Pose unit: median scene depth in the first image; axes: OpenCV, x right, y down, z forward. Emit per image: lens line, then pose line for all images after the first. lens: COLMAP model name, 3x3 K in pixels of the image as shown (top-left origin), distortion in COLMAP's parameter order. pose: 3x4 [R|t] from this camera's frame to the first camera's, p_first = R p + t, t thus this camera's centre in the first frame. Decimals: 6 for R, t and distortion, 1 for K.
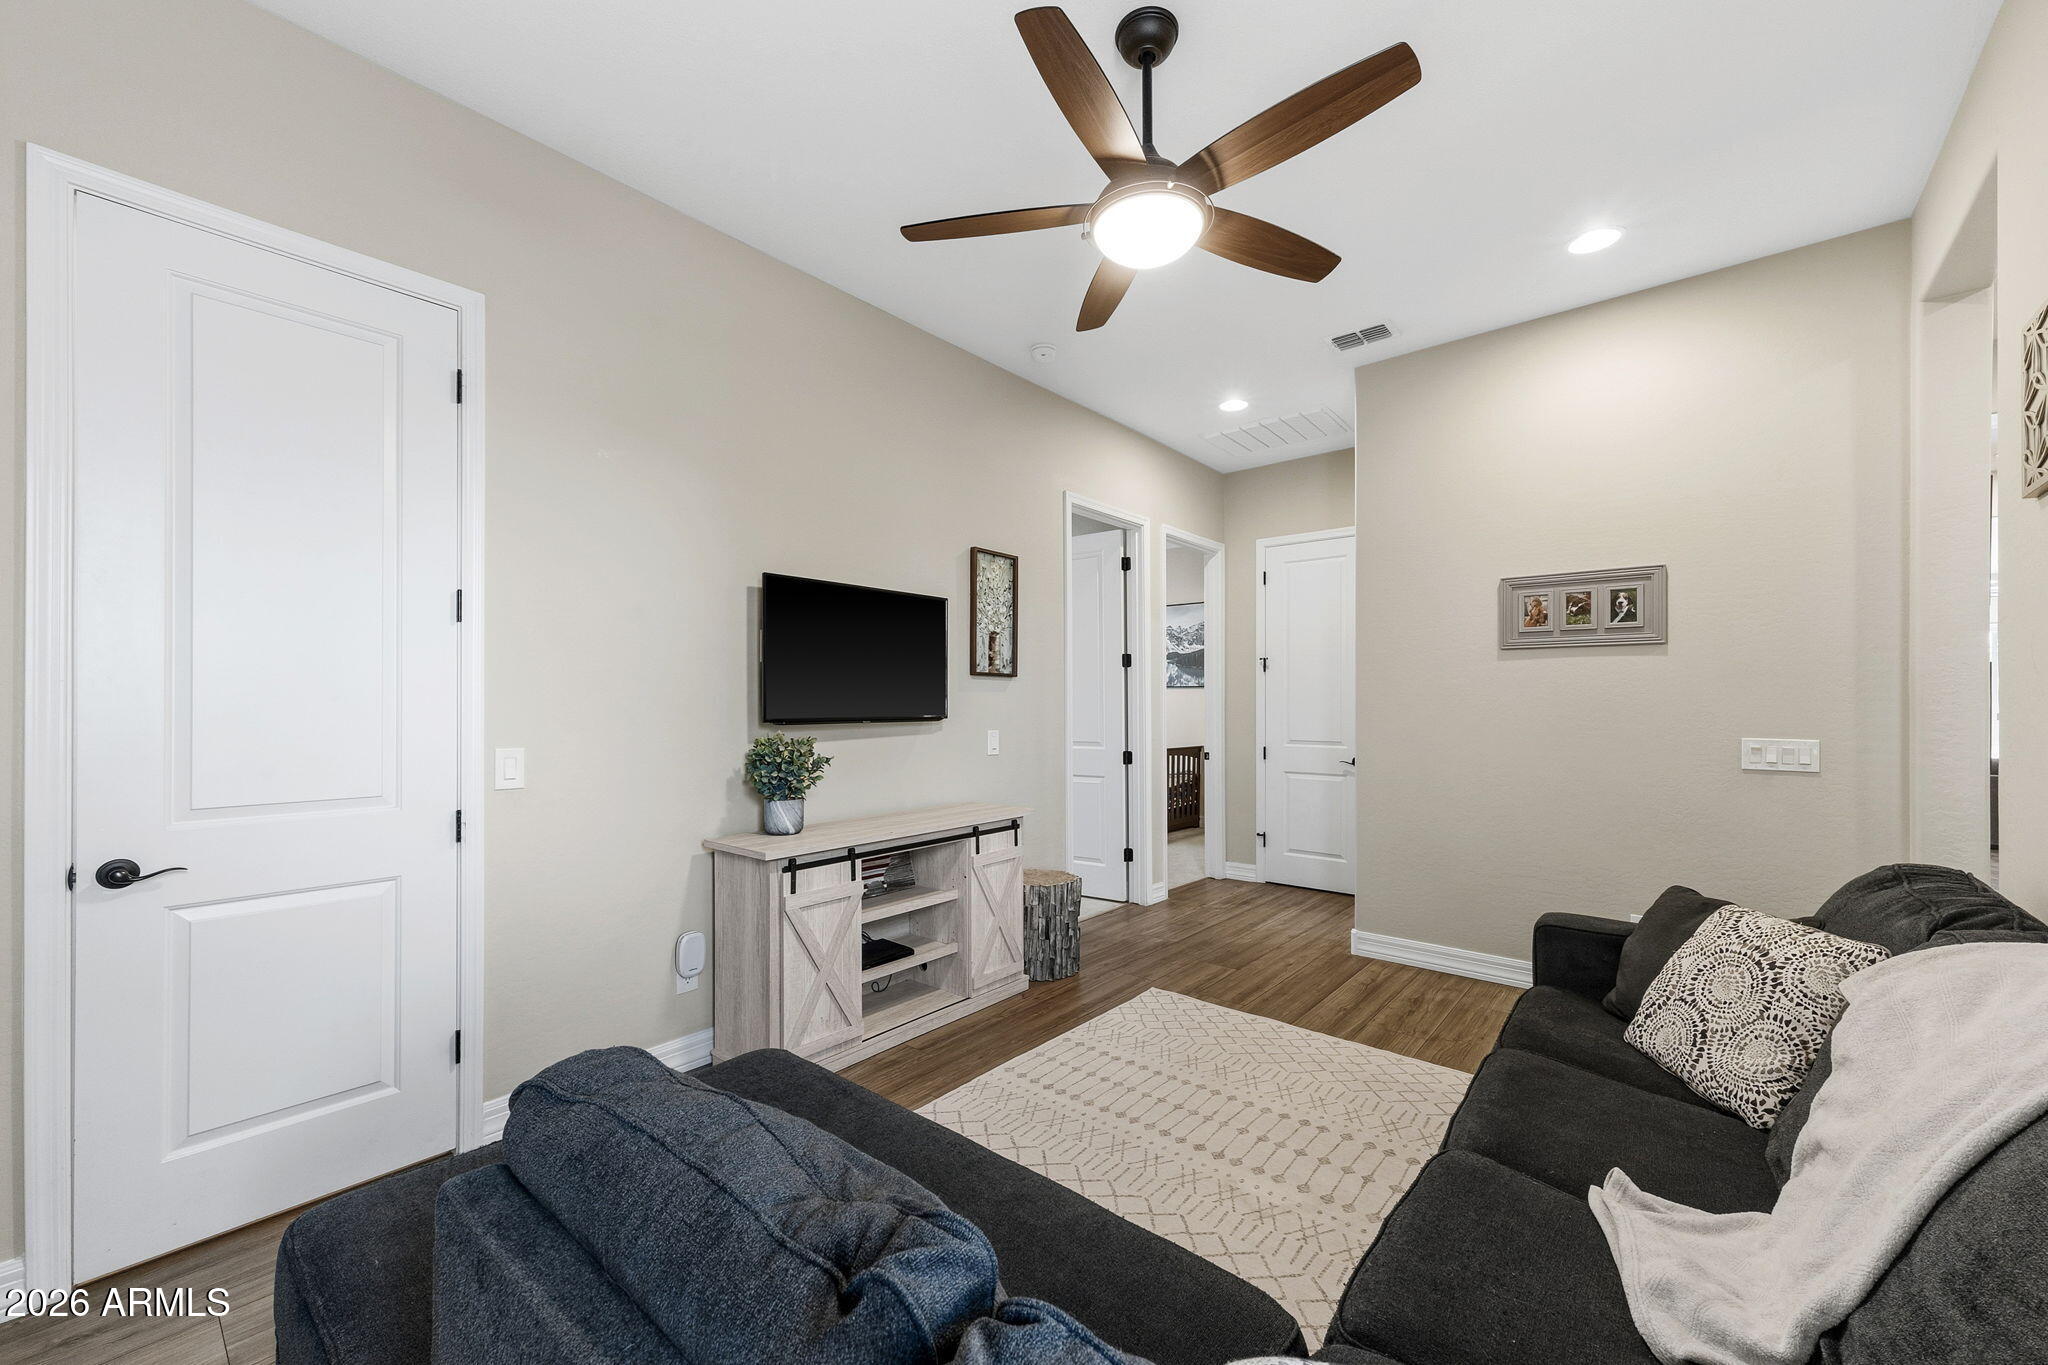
lens RADIAL K [[796.6, 0, 1020.4], [0, 796.6, 698.8], [0, 0, 1]] dist [0.003144, 0.000277]
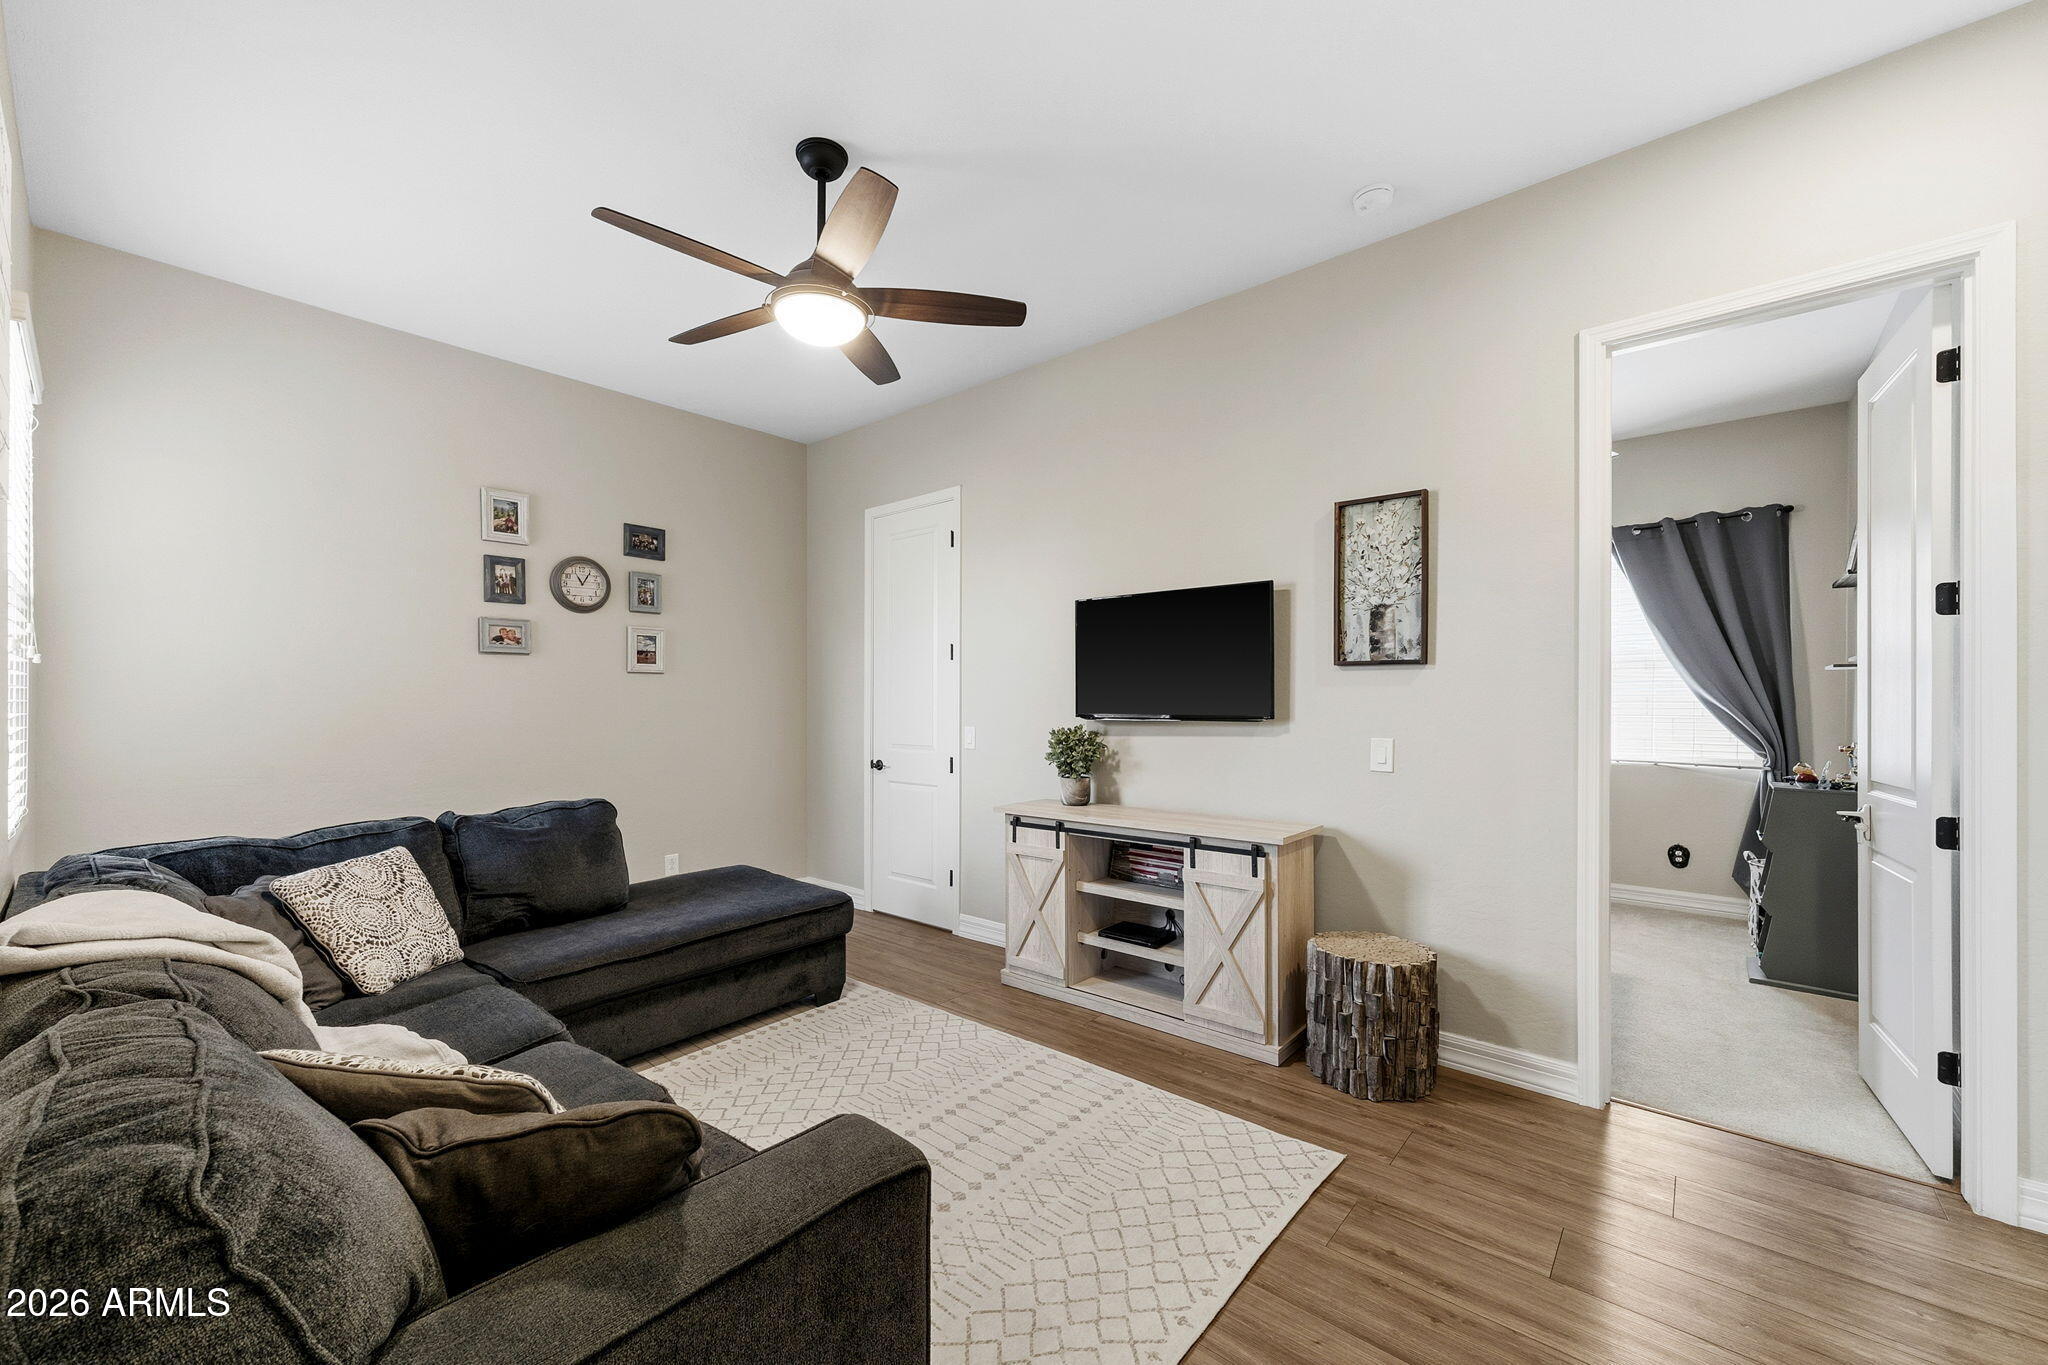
lens RADIAL K [[796.6, 0, 1020.4], [0, 796.6, 698.8], [0, 0, 1]] dist [0.003144, 0.000277]
pose [[-0.001271, -0.004344, -0.999990, 0.726690], [0.007133, 0.999965, -0.004353, 0.004054], [0.999974, -0.007139, -0.001240, 0.684569]]
